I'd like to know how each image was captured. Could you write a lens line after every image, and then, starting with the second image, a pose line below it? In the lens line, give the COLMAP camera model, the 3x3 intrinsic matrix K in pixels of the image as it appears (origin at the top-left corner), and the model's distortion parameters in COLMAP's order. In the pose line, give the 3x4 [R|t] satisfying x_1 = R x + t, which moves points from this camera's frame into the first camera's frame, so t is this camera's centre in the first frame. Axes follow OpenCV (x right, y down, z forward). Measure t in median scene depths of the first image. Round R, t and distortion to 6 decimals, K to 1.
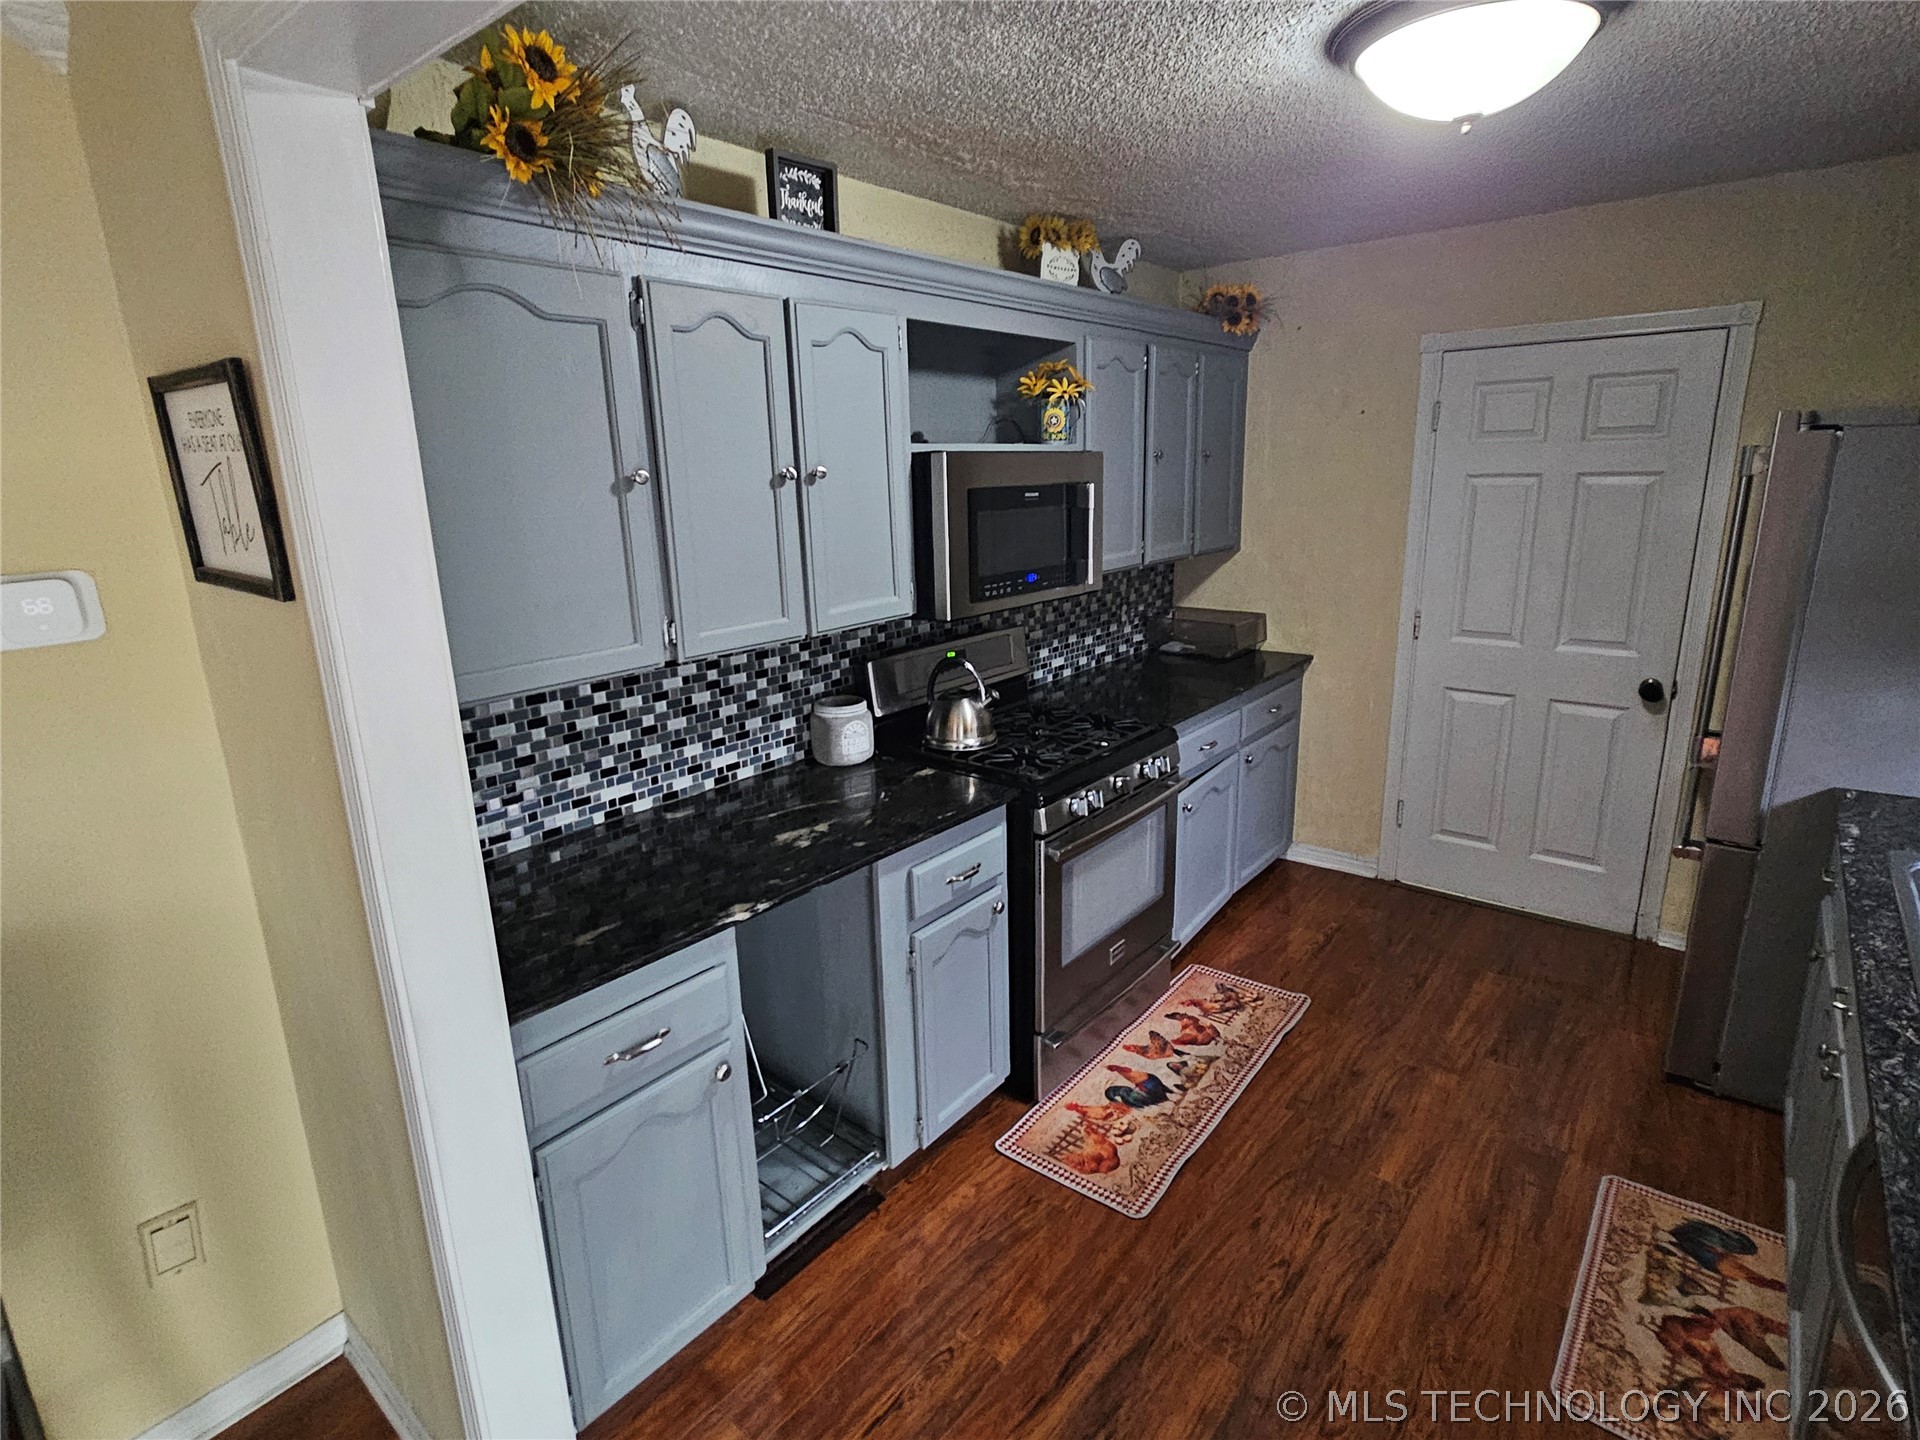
lens RADIAL K [[968.1, 0, 965.7], [0, 968.1, 716.5], [0, 0, 1]] dist [-0.000228, 0.001927]
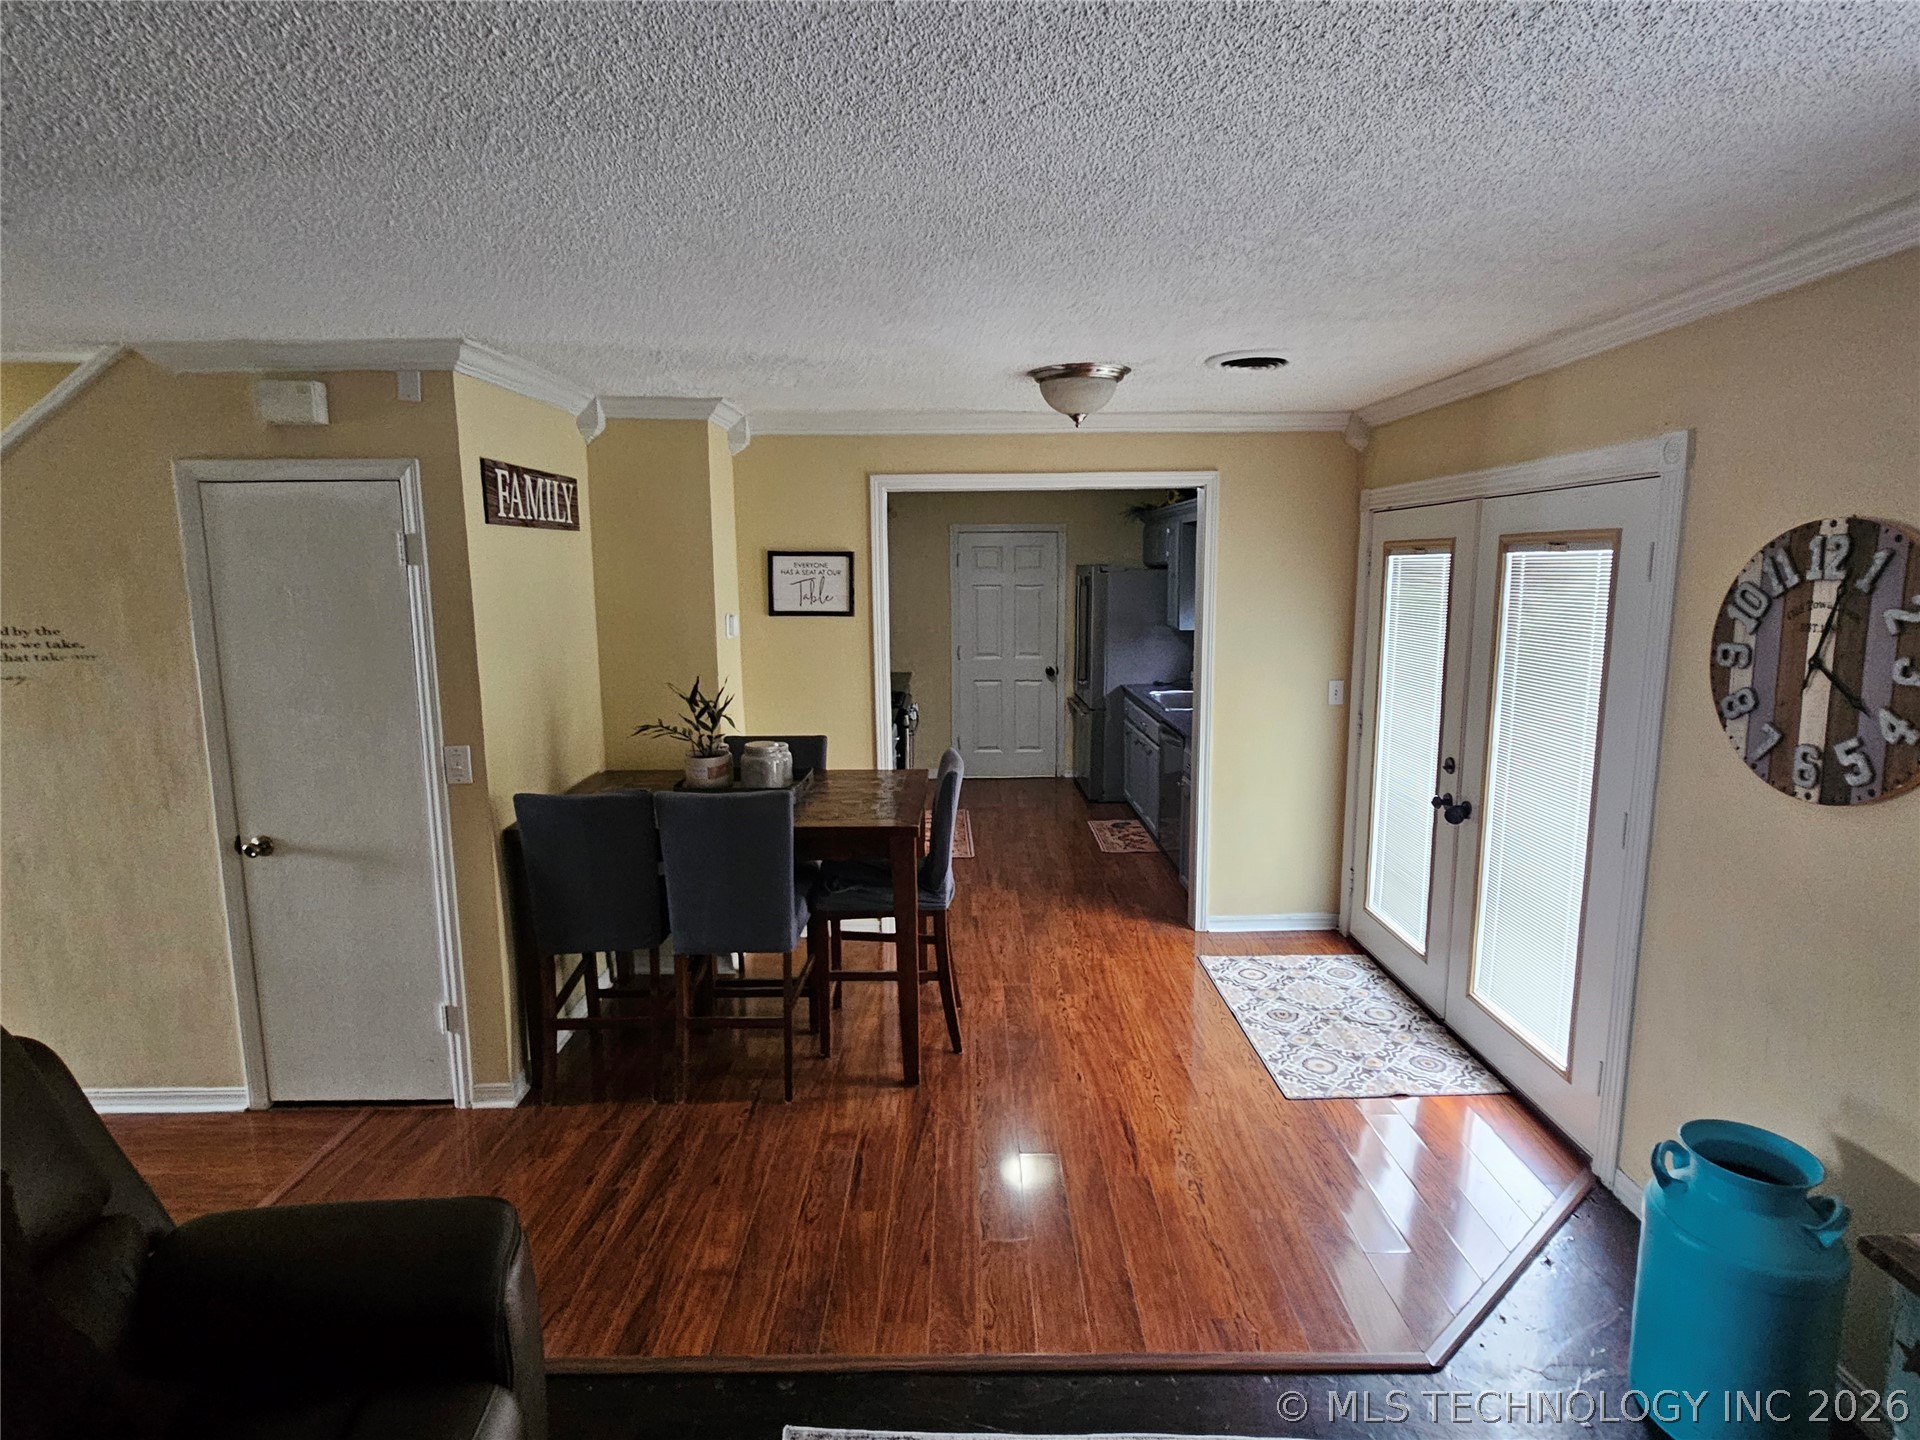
lens RADIAL K [[968.1, 0, 965.7], [0, 968.1, 716.5], [0, 0, 1]] dist [-0.000228, 0.001927]
pose [[0.771507, -0.076341, 0.631624, -1.158335], [0.145240, 0.987693, -0.058027, 0.223435], [-0.619421, 0.136506, 0.773100, -0.859581]]
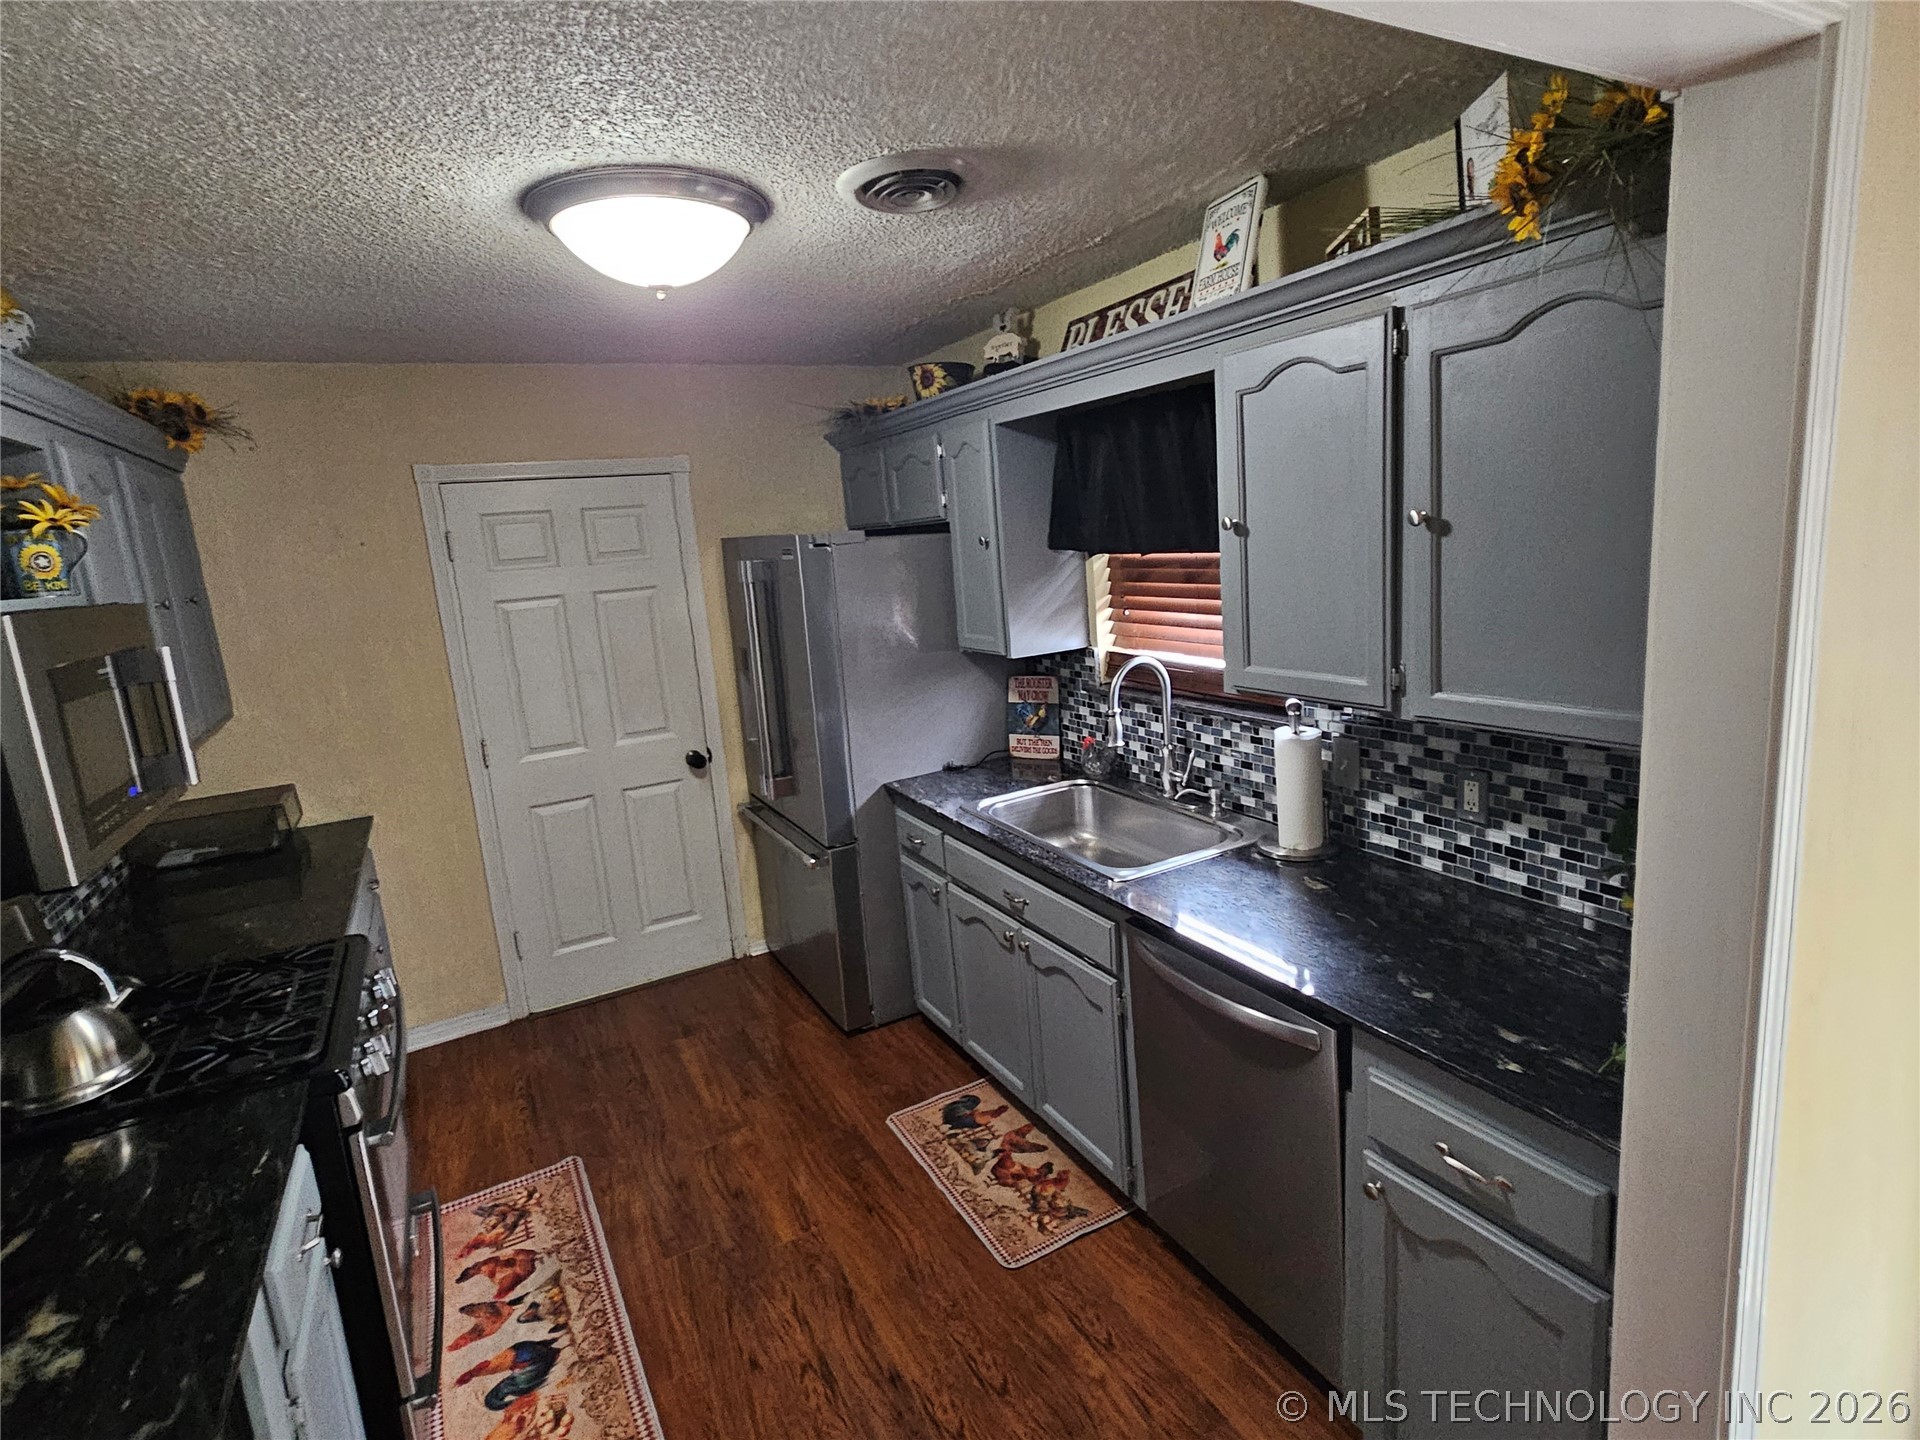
lens RADIAL K [[968.1, 0, 965.7], [0, 968.1, 716.5], [0, 0, 1]] dist [-0.000228, 0.001927]
pose [[0.381976, -0.179814, 0.906511, -0.285143], [0.294438, 0.953454, 0.065059, -0.064734], [-0.876014, 0.242060, 0.417140, 0.204201]]
